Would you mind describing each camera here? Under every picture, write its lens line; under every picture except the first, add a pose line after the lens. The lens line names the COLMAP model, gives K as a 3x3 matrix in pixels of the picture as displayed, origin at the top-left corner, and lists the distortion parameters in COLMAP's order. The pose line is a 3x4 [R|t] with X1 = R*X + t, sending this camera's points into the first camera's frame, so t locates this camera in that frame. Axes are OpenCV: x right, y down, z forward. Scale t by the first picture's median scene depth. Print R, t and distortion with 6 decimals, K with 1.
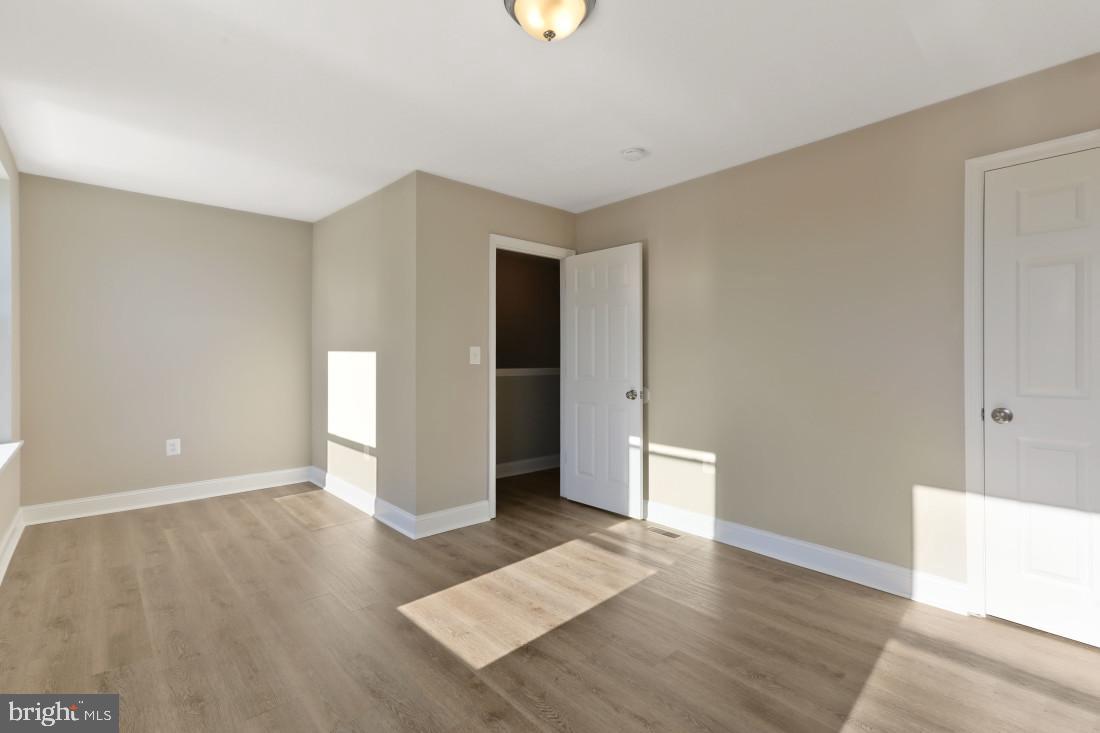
lens RADIAL K [[496.2, 0, 543.6], [0, 496.2, 352.1], [0, 0, 1]] dist [0.014391, 0.000392]
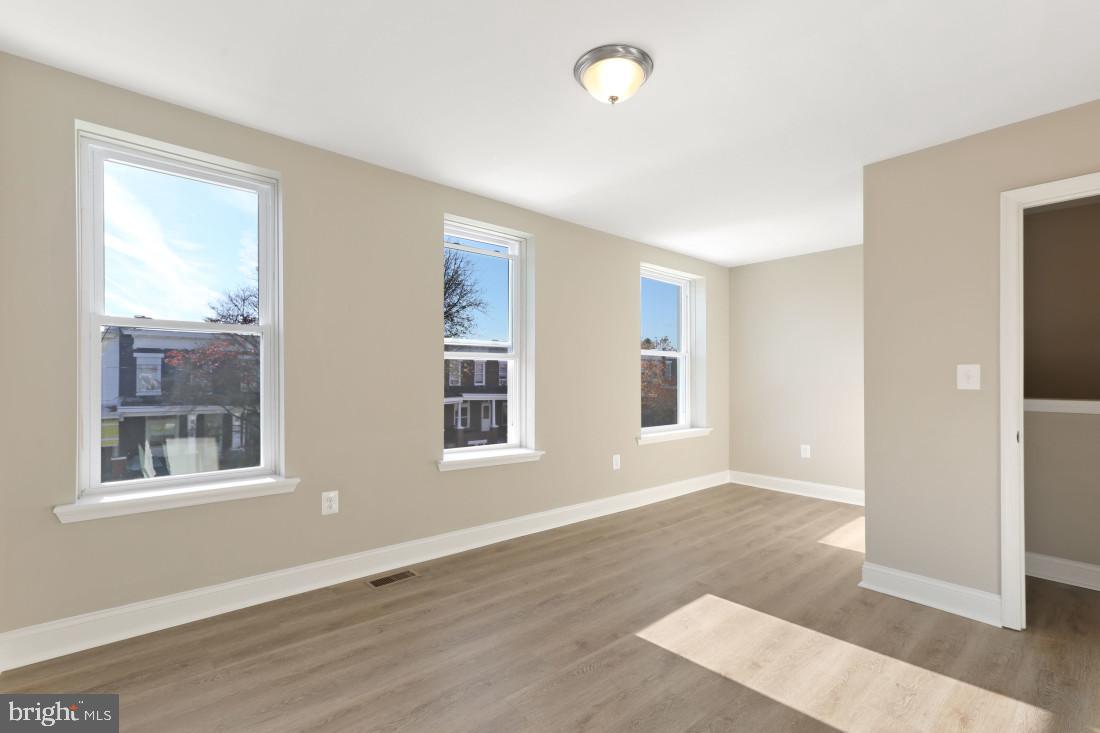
lens RADIAL K [[489.0, 0, 553.4], [0, 489.0, 378.4], [0, 0, 1]] dist [0.000604, 0.000099]
pose [[0.016586, 0.001167, -0.999862, 0.636715], [0.000489, 0.999999, 0.001175, 0.008782], [0.999862, -0.000508, 0.016586, 0.476551]]
